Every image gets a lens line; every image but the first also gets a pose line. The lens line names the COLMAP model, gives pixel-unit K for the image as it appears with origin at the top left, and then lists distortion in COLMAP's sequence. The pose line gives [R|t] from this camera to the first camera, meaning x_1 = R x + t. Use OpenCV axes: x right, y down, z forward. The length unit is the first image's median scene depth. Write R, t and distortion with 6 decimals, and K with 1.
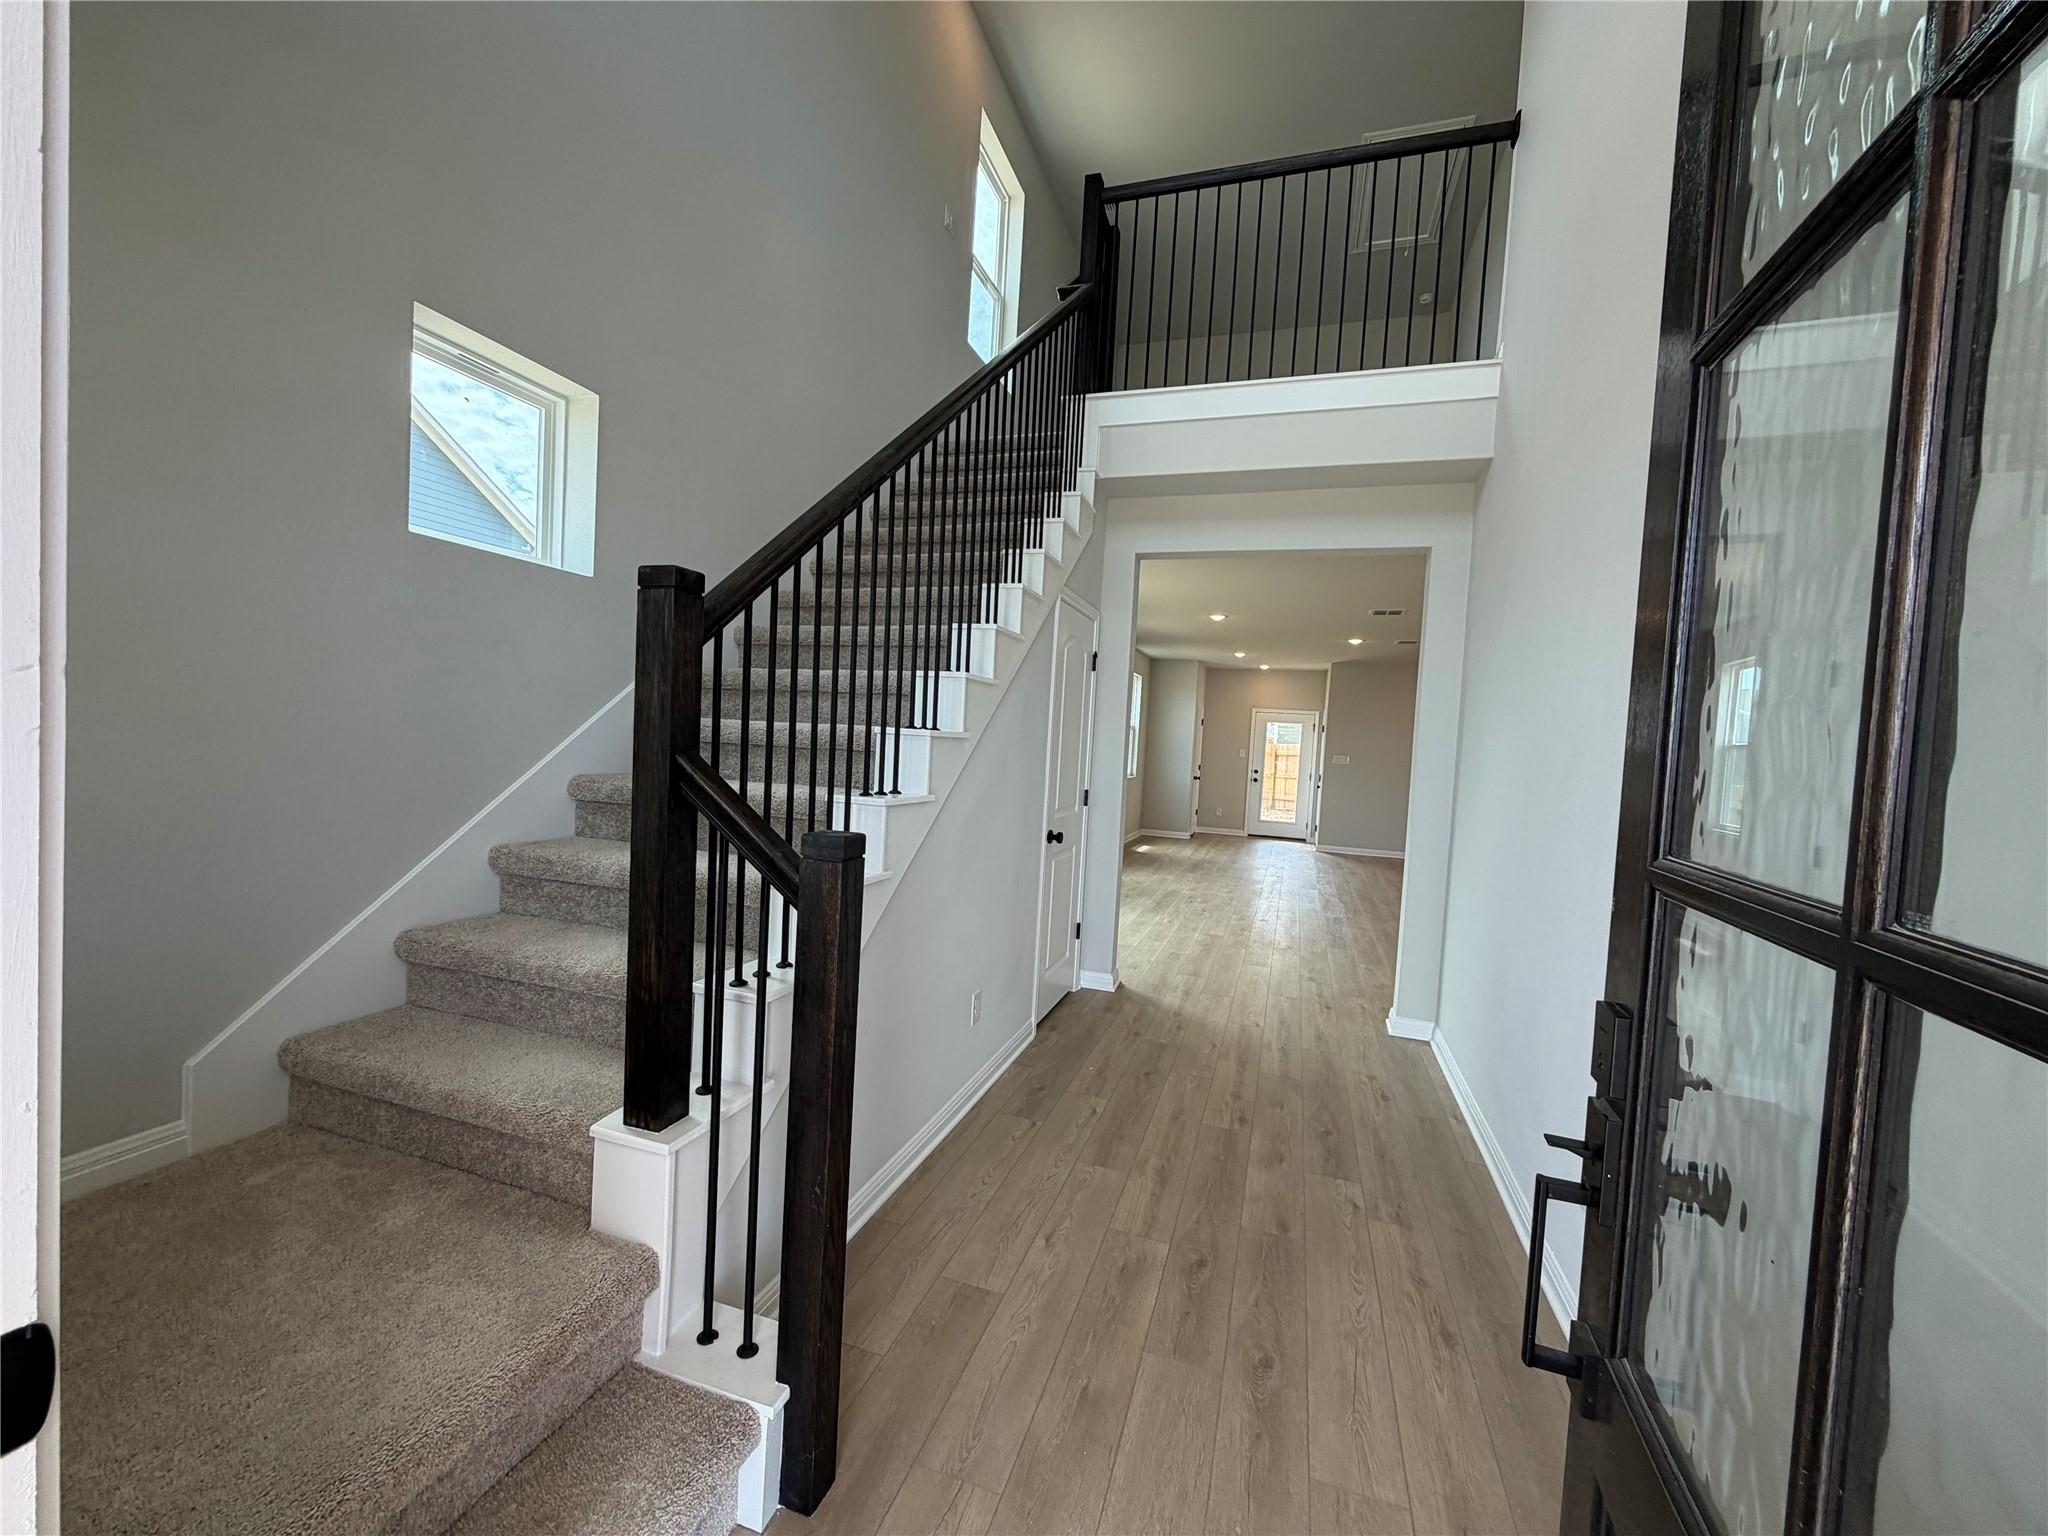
lens RADIAL K [[817.7, 0, 1019.7], [0, 817.7, 774.0], [0, 0, 1]] dist [0.001822, 0.000323]
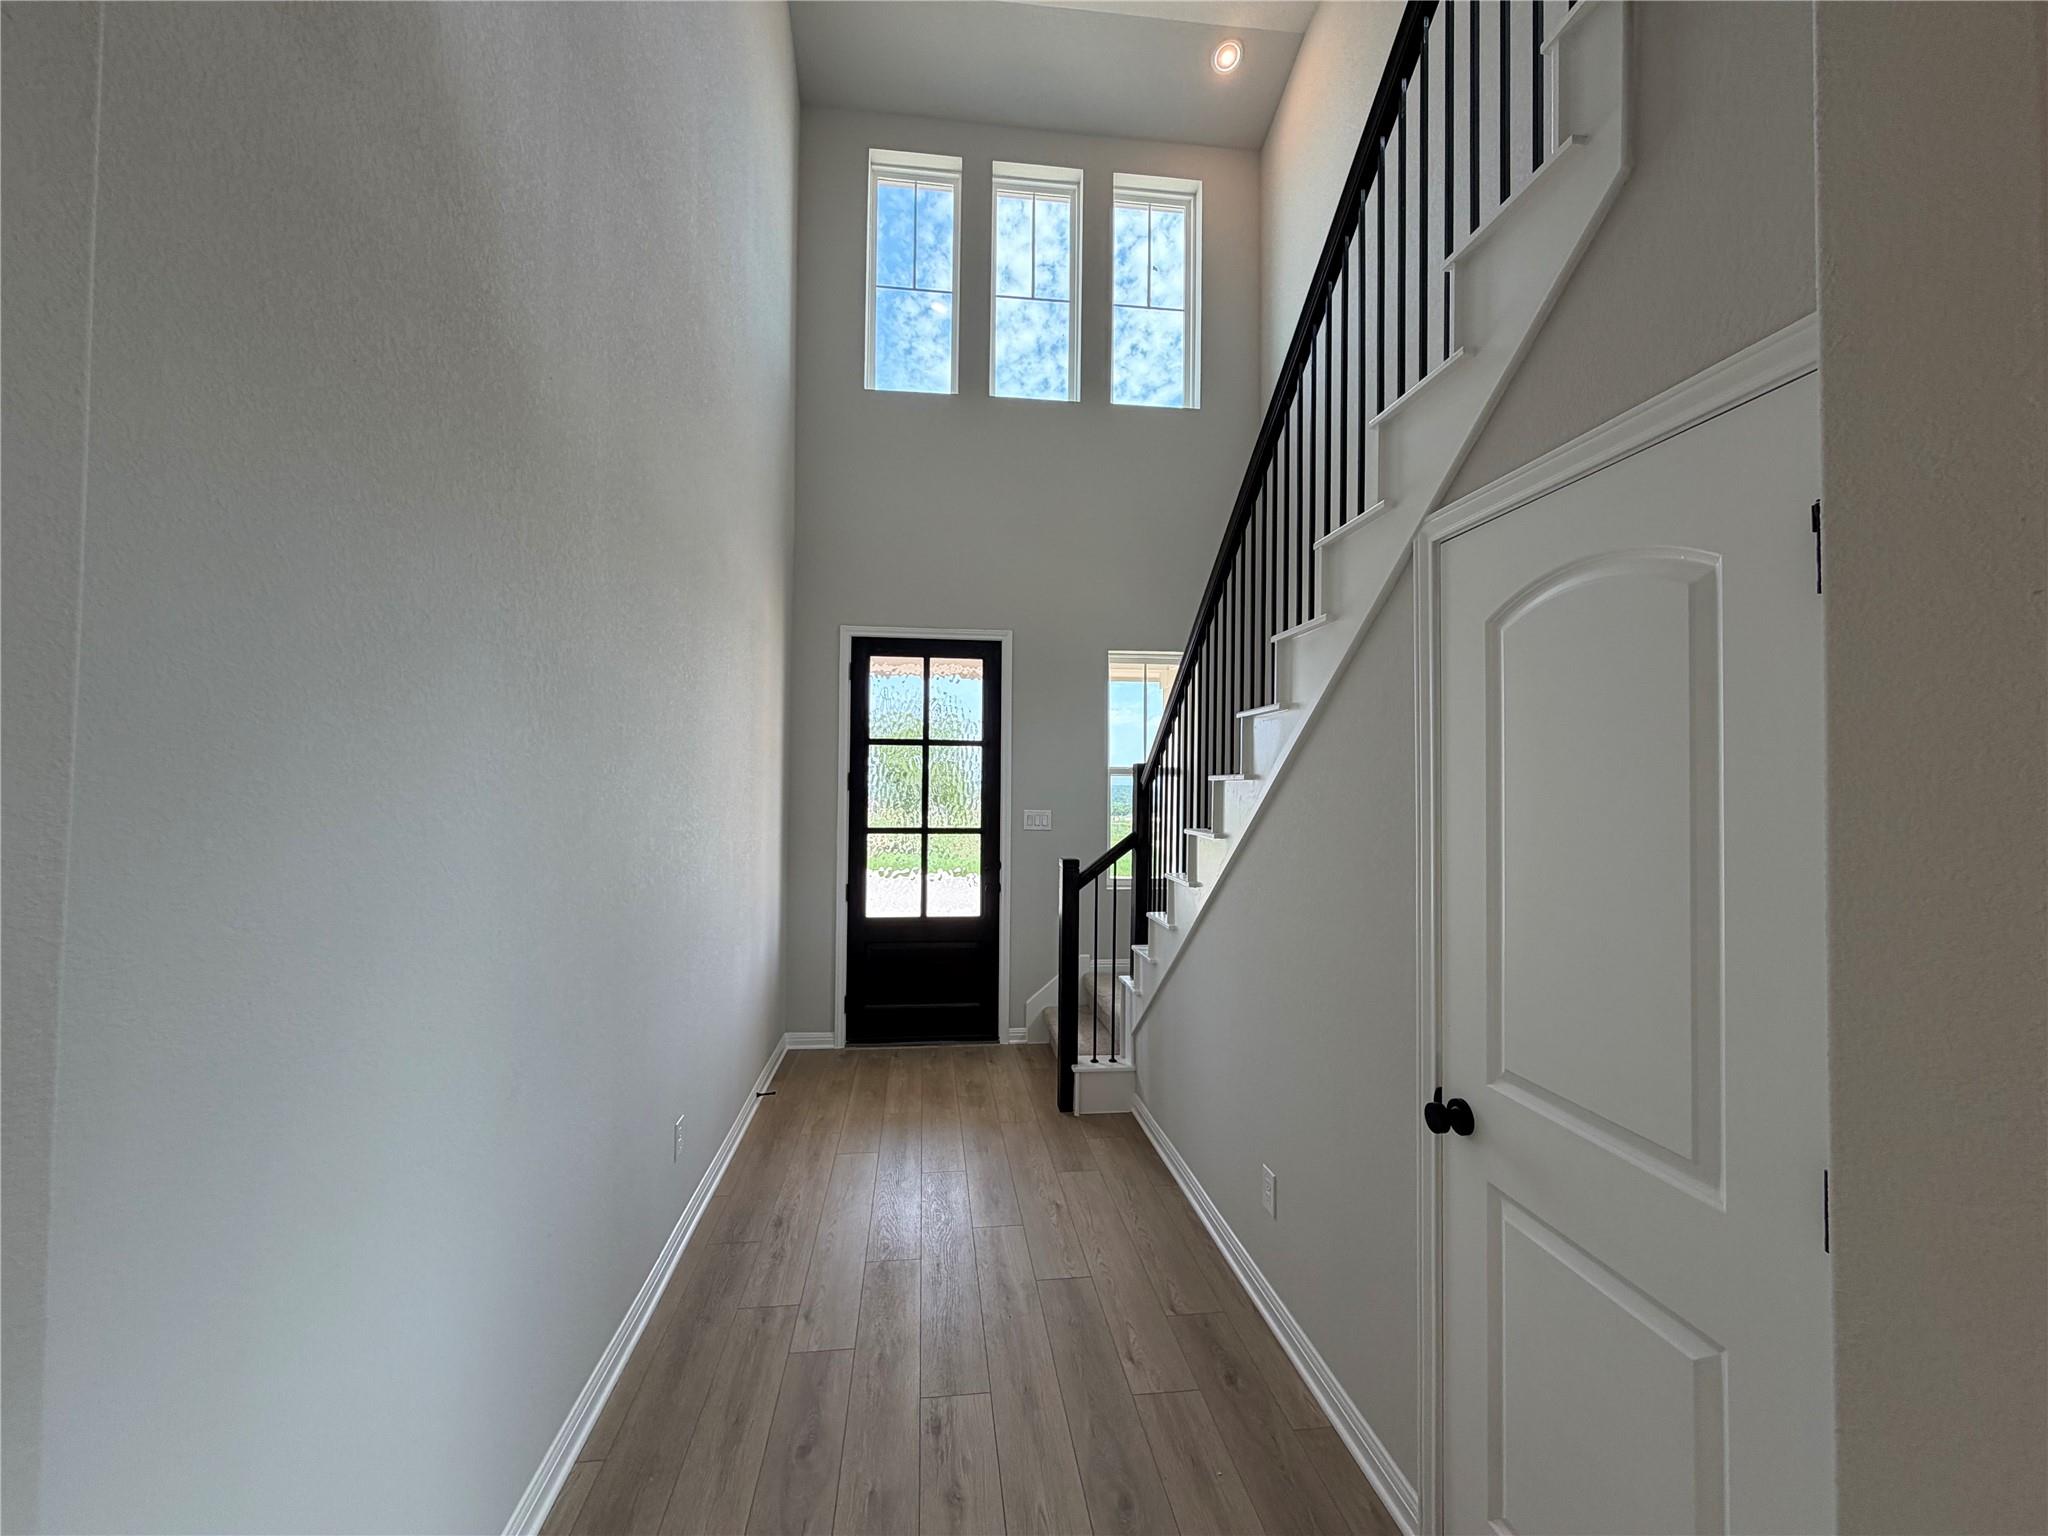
lens RADIAL K [[817.7, 0, 1021.9], [0, 817.7, 762.4], [0, 0, 1]] dist [0.001822, 0.000323]
pose [[-0.900288, -0.081126, -0.427669, 0.395924], [-0.080209, 0.996573, -0.020195, -0.064966], [0.427842, 0.016122, -0.903710, 1.199631]]
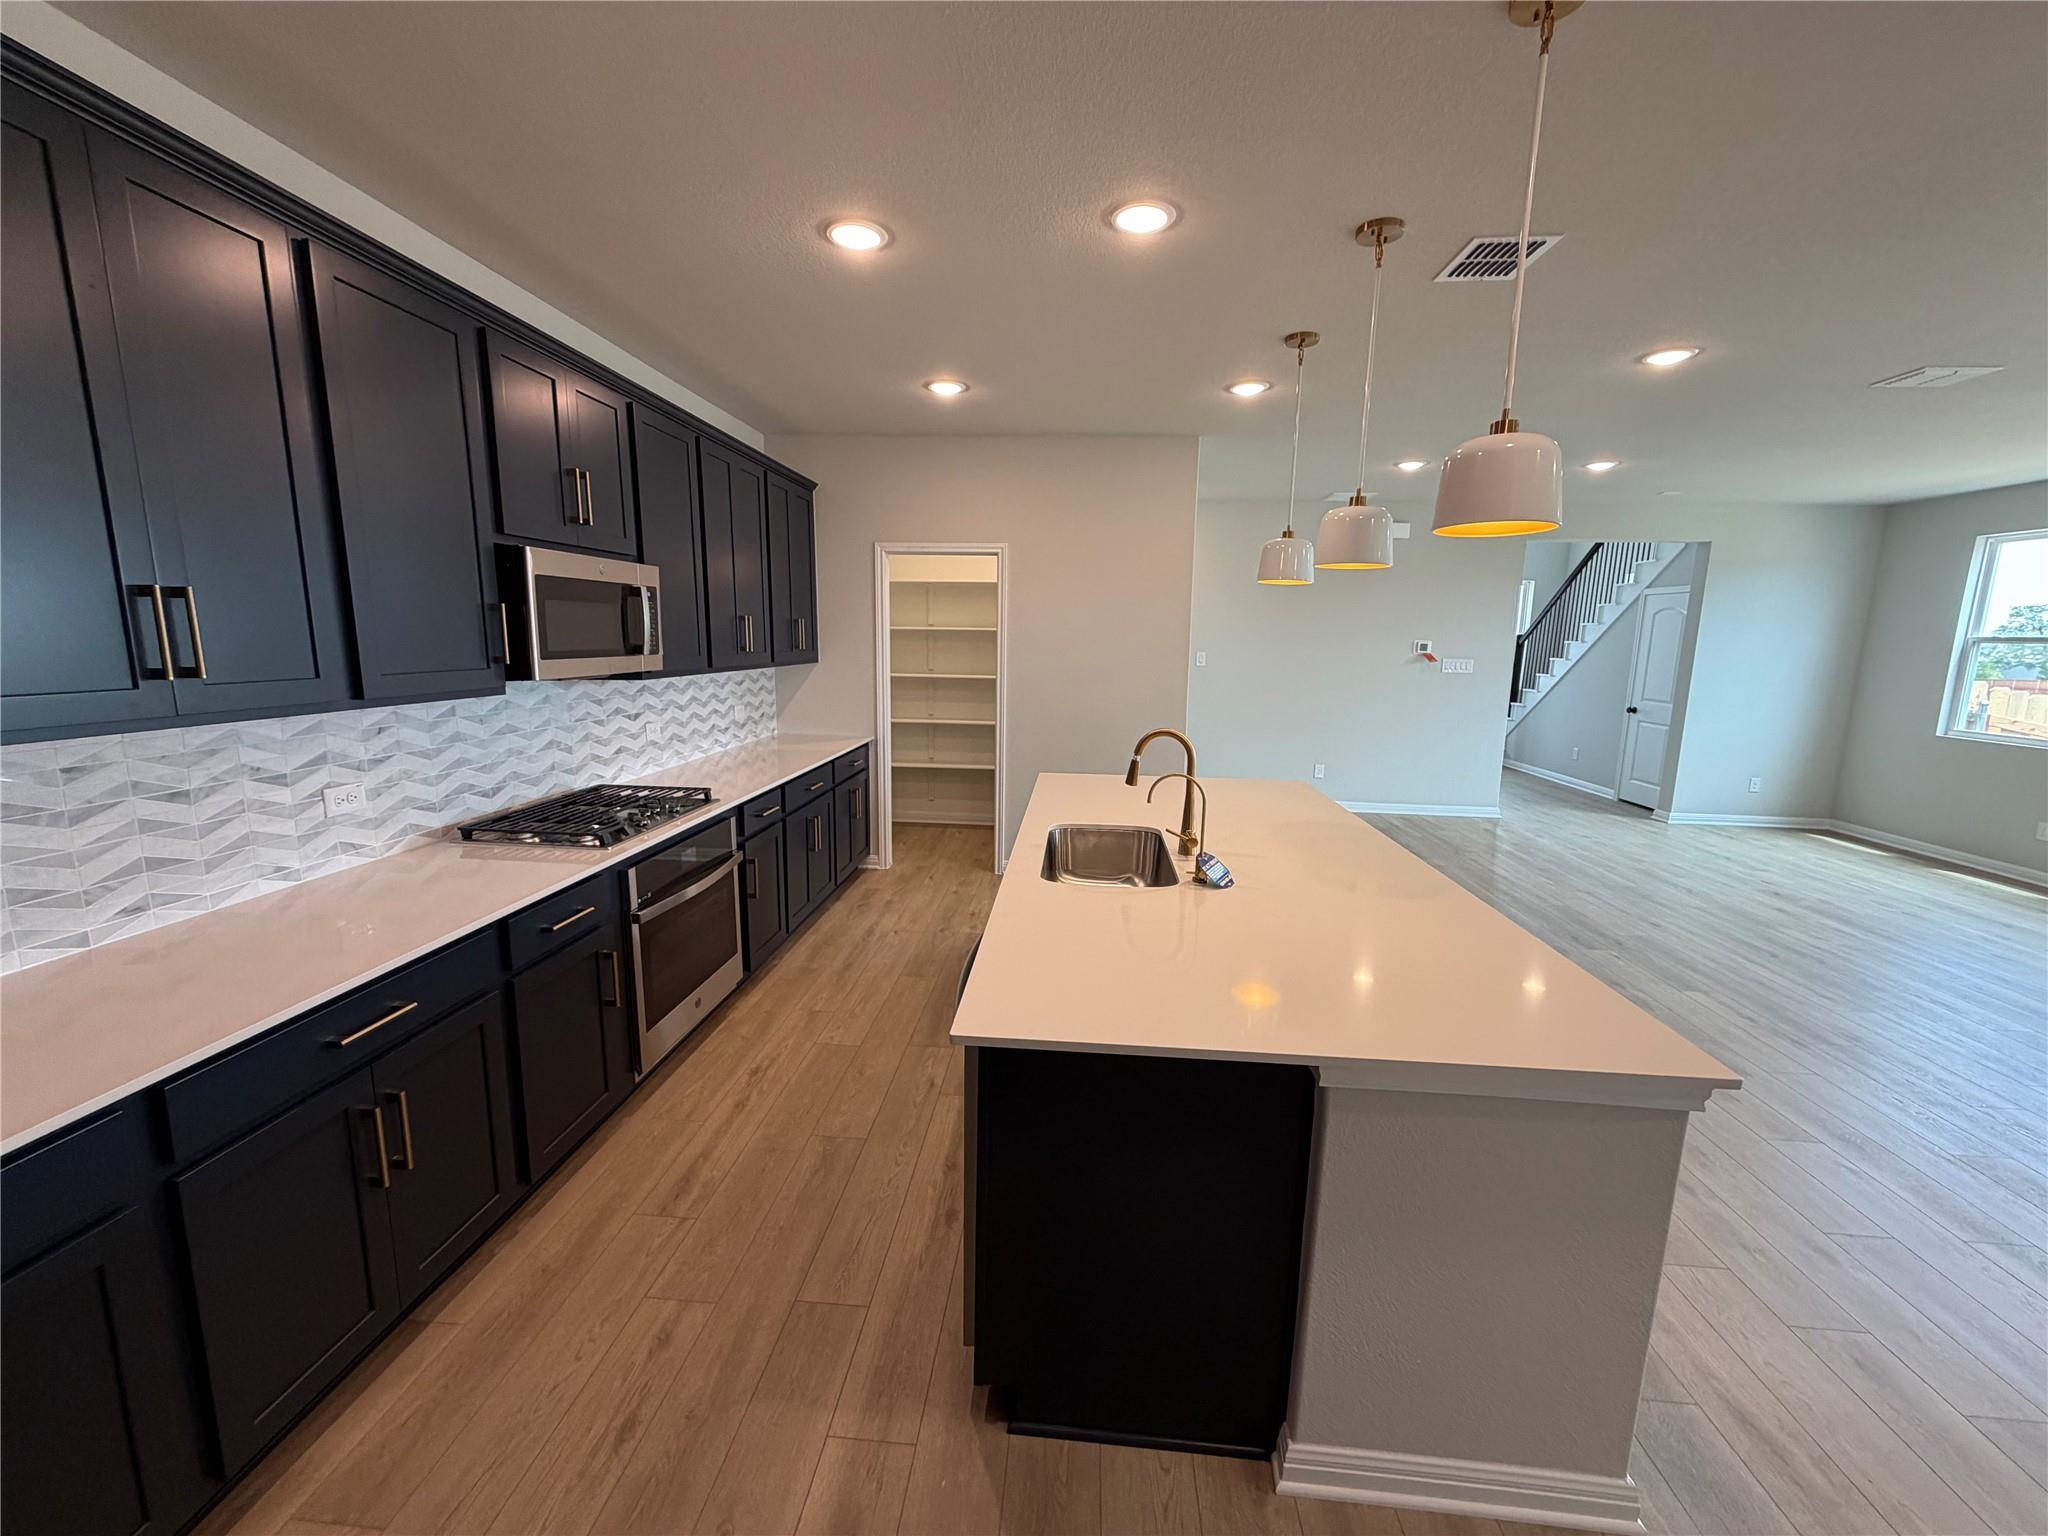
lens RADIAL K [[817.7, 0, 1025.7], [0, 817.7, 765.0], [0, 0, 1]] dist [0.001822, 0.000323]
pose [[-0.967094, -0.031970, -0.252403, 1.950099], [-0.081161, 0.979007, 0.186968, -0.047535], [0.241127, 0.201301, -0.949387, 2.492775]]
